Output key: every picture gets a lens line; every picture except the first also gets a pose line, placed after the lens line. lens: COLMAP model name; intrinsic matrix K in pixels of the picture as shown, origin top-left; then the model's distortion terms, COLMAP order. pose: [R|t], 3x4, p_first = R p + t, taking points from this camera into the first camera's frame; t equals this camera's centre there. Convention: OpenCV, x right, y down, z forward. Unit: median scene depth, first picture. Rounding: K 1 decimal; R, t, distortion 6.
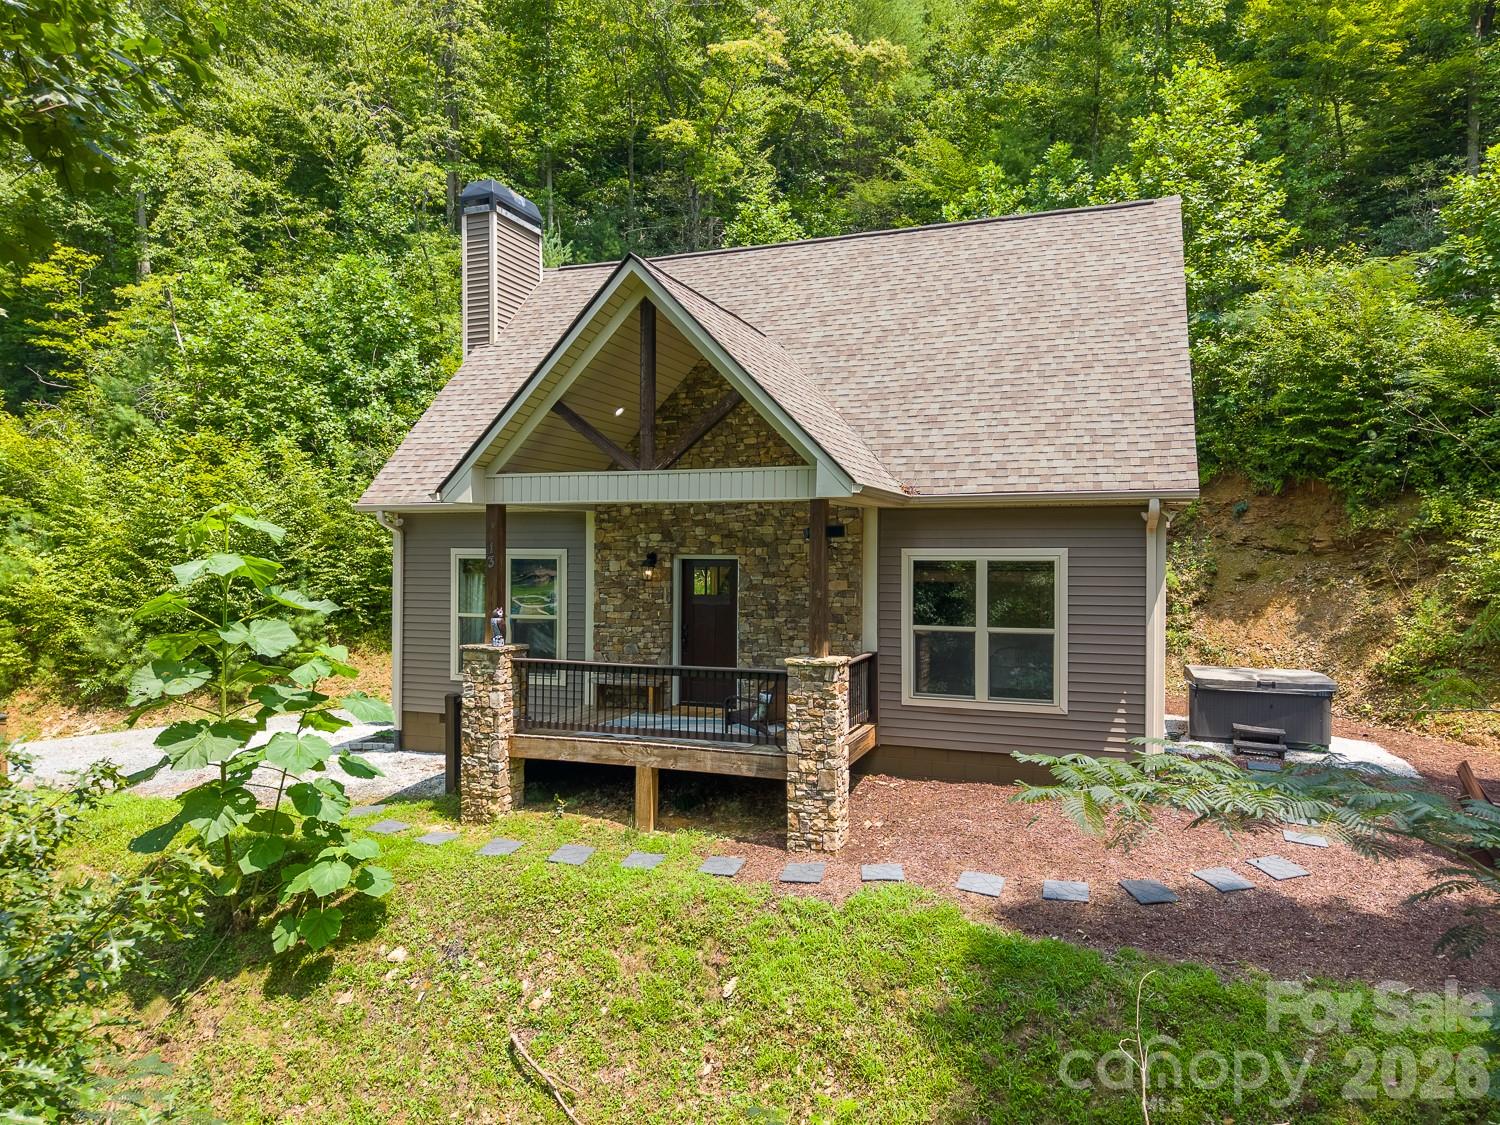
lens RADIAL K [[1008.3, 0, 744.7], [0, 1008.3, 562.1], [0, 0, 1]] dist [0.090309, -0.104780]
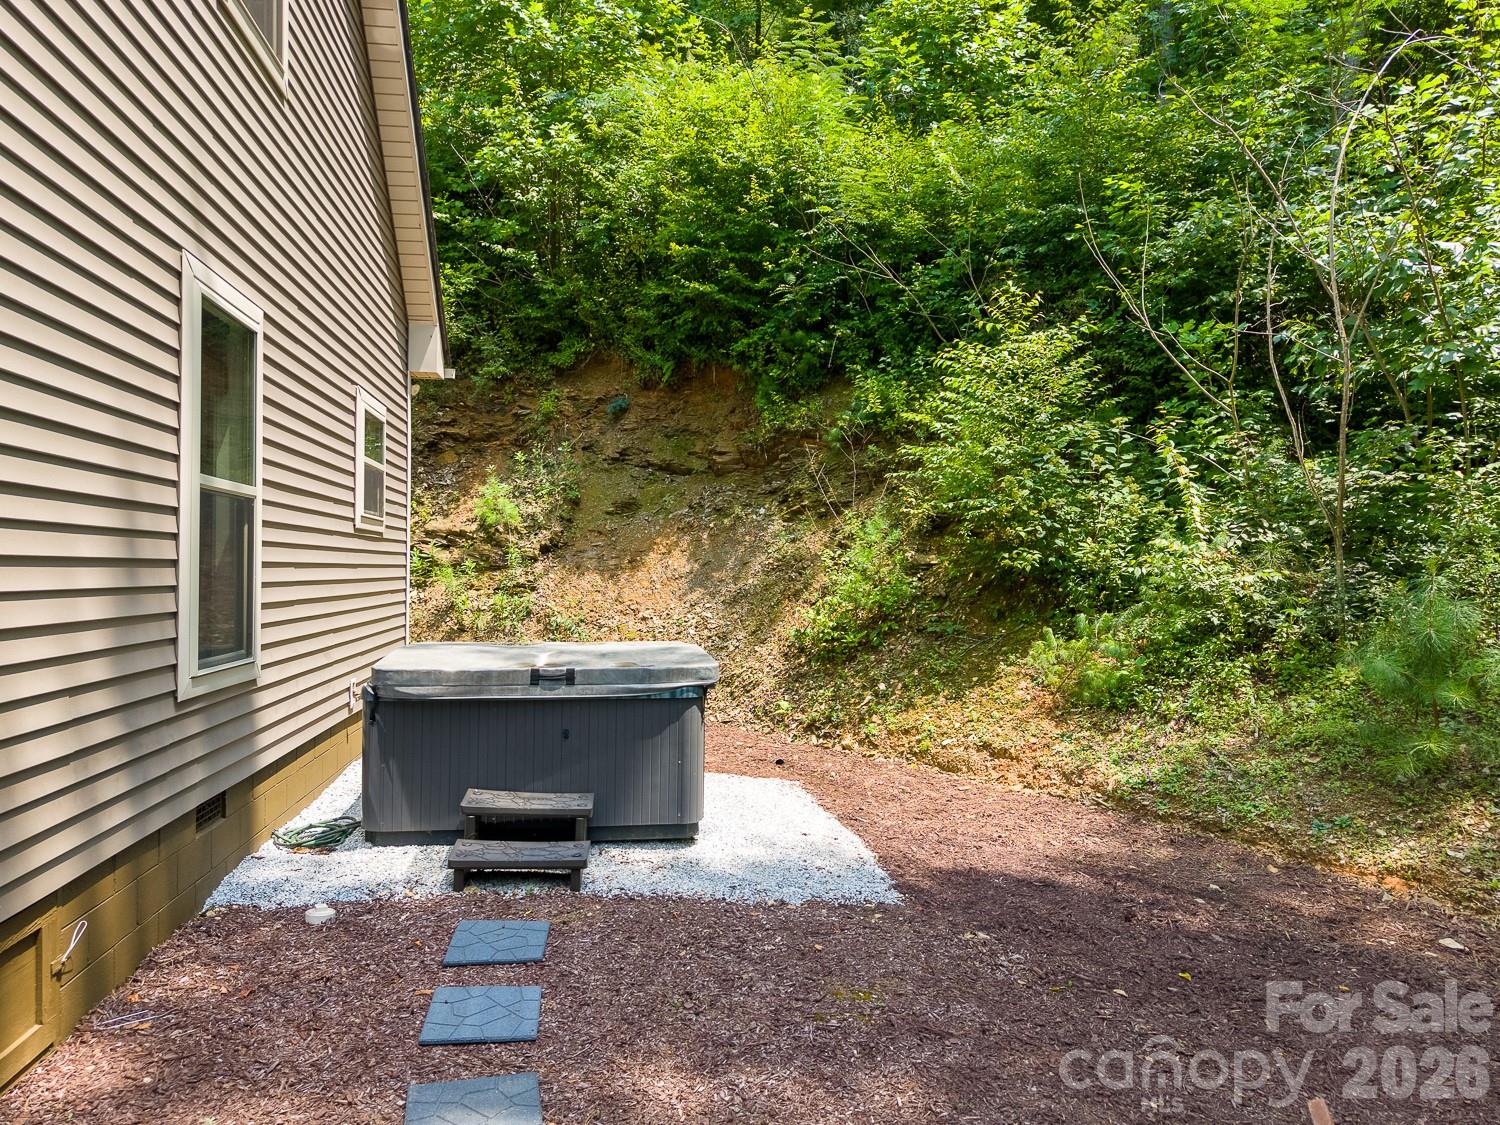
lens RADIAL K [[1010.0, 0, 746.0], [0, 1010.0, 567.7], [0, 0, 1]] dist [0.040504, -0.039517]
pose [[0.875306, -0.000211, 0.483569, 0.422227], [0.001217, 0.999998, -0.001766, 0.086347], [-0.483568, 0.002134, 0.875304, 0.691504]]
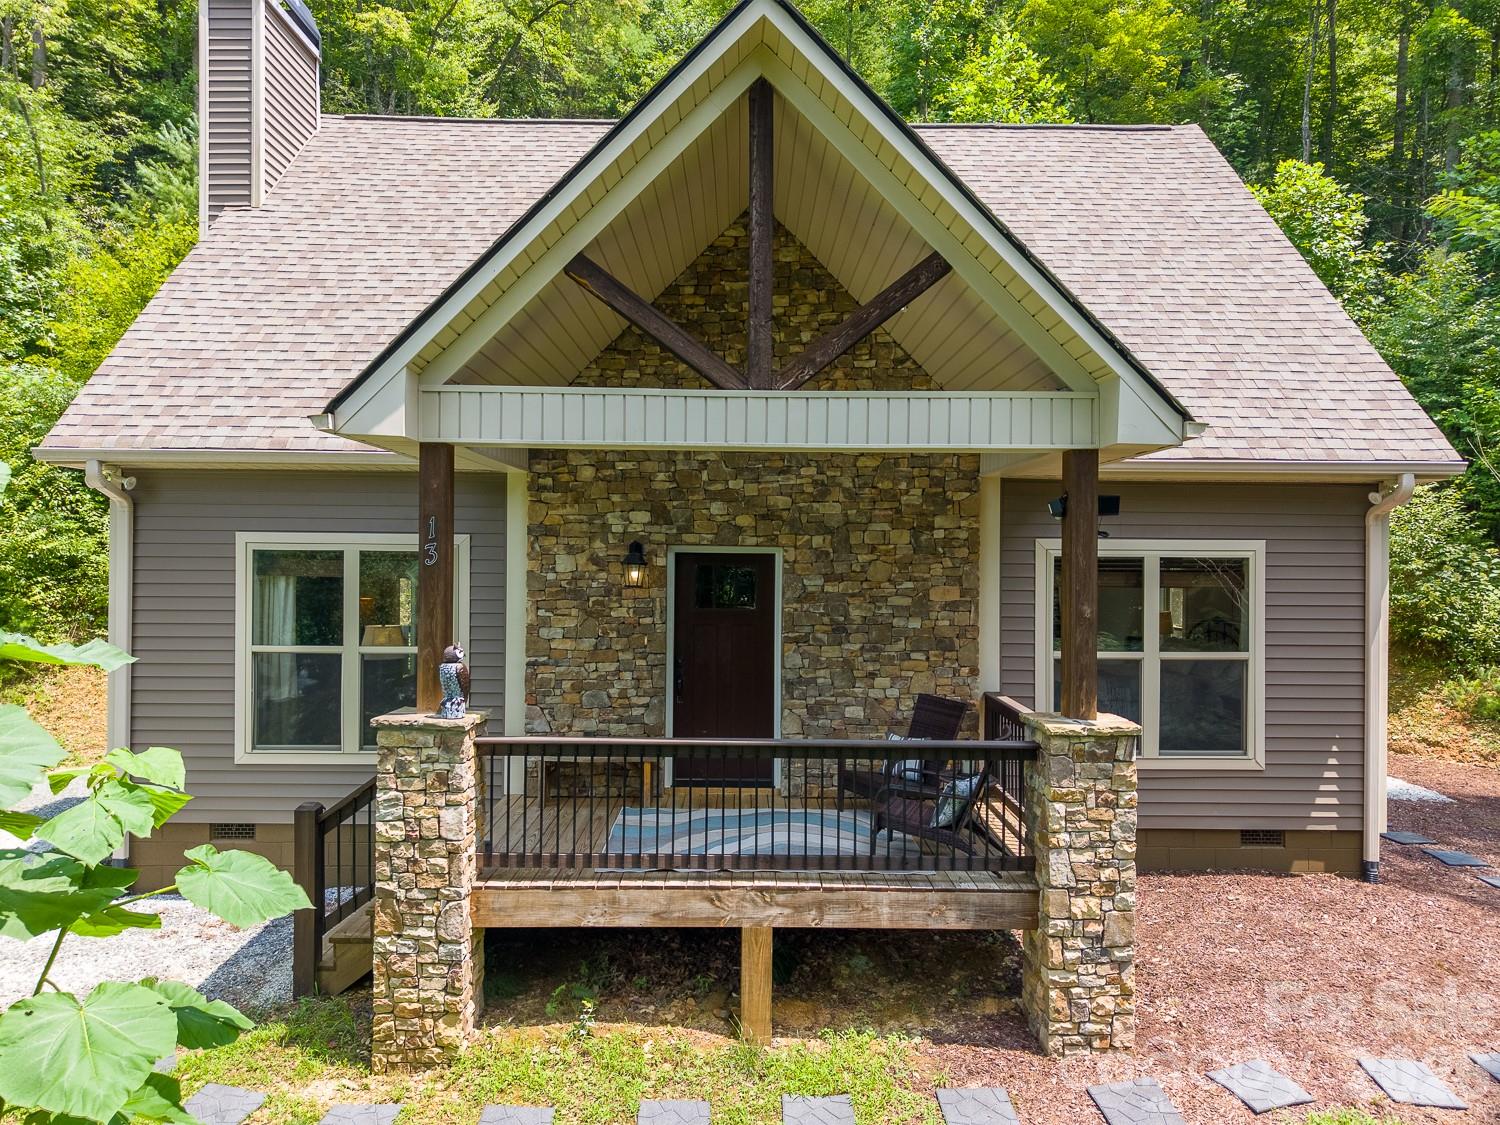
lens RADIAL K [[1015.9, 0, 750.0], [0, 1015.9, 562.5], [0, 0, 1]] dist [0.030574, -0.038064]
pose [[0.930768, 0.003501, 0.365595, -0.247843], [-0.003670, 0.999993, -0.000232, 0.002908], [-0.365593, -0.001126, 0.930774, 0.390262]]
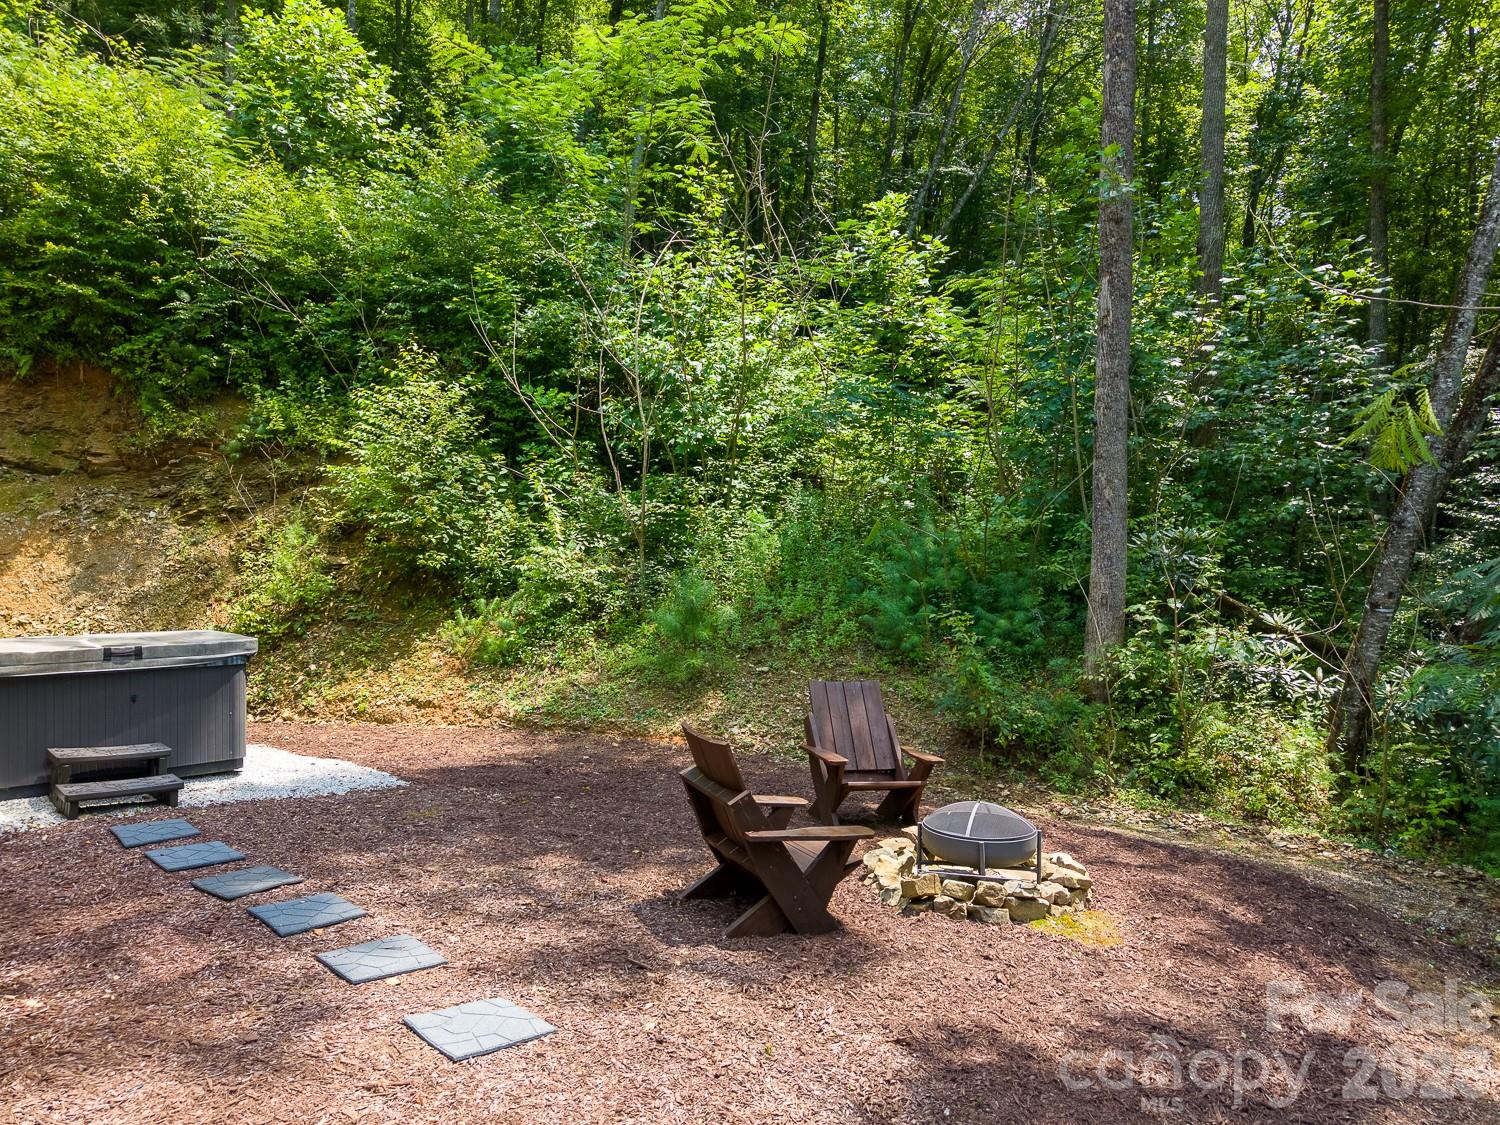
lens RADIAL K [[1010.0, 0, 746.0], [0, 1010.0, 567.7], [0, 0, 1]] dist [0.040504, -0.039517]
pose [[0.393377, -0.006119, 0.919357, 0.204520], [0.012834, 0.999917, 0.001164, 0.089359], [-0.919288, 0.011341, 0.393423, 0.593805]]
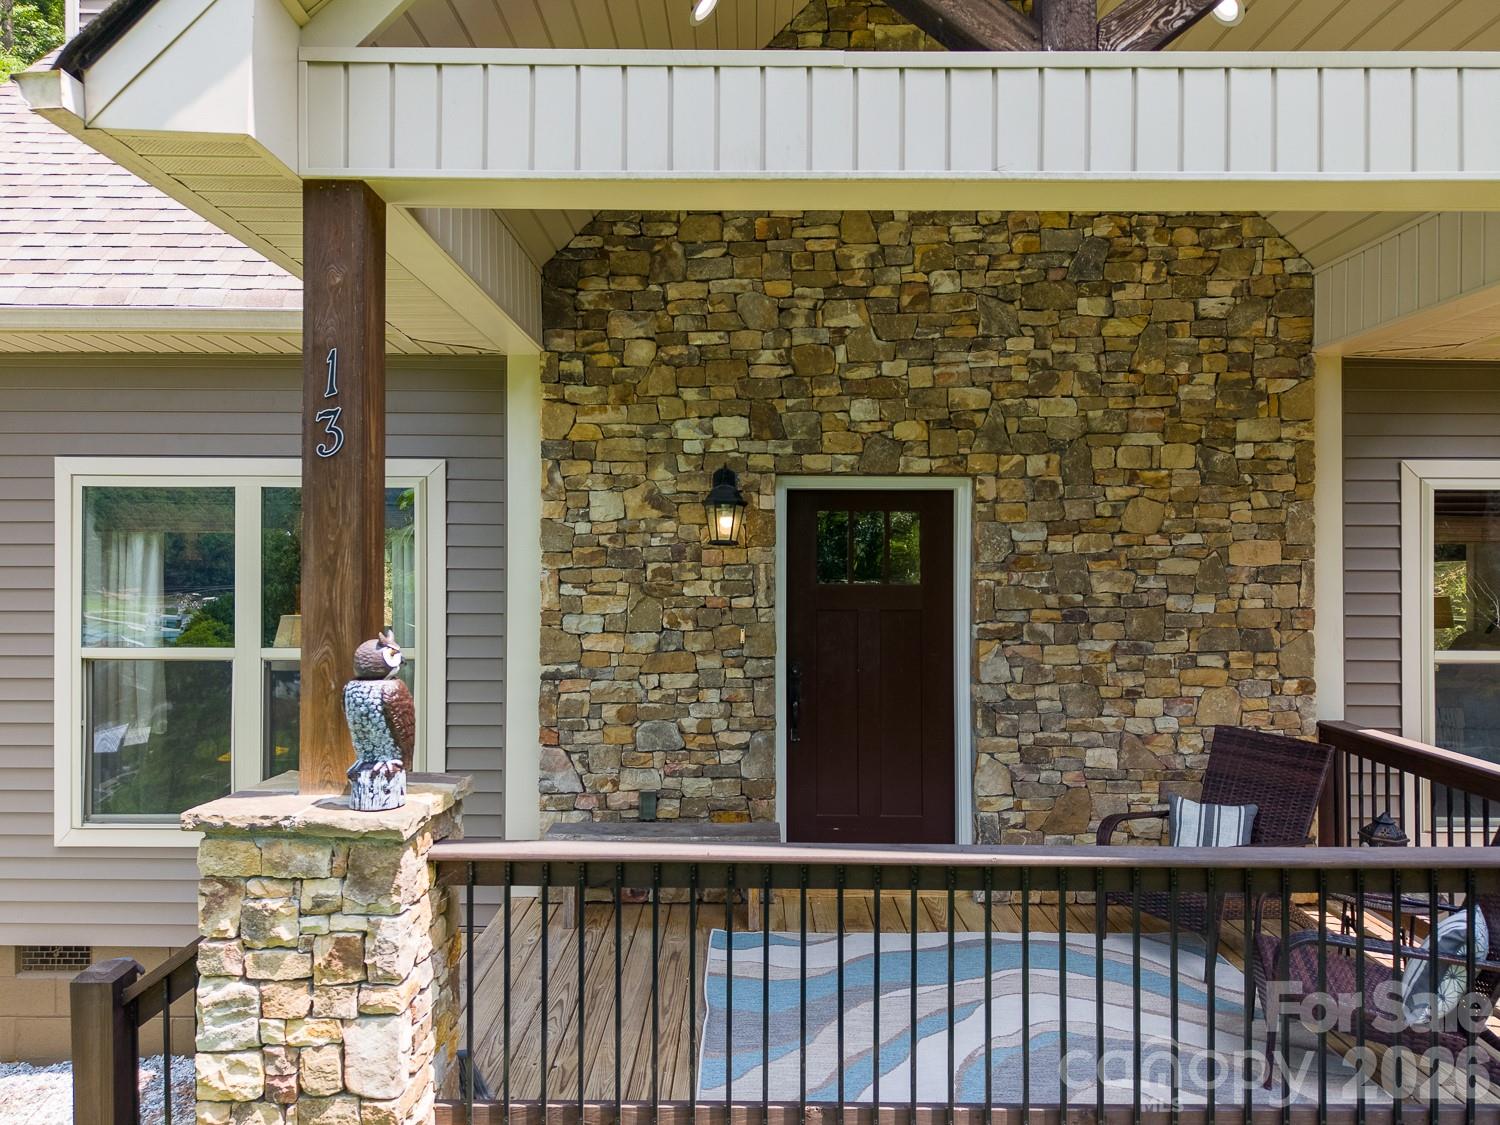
lens RADIAL K [[1013.8, 0, 730.2], [0, 1013.8, 567.4], [0, 0, 1]] dist [0.052060, -0.064056]
pose [[0.940202, -0.001662, 0.340613, -0.209079], [0.002795, 0.999992, -0.002837, 0.026527], [-0.340606, 0.003619, 0.940199, 0.644977]]
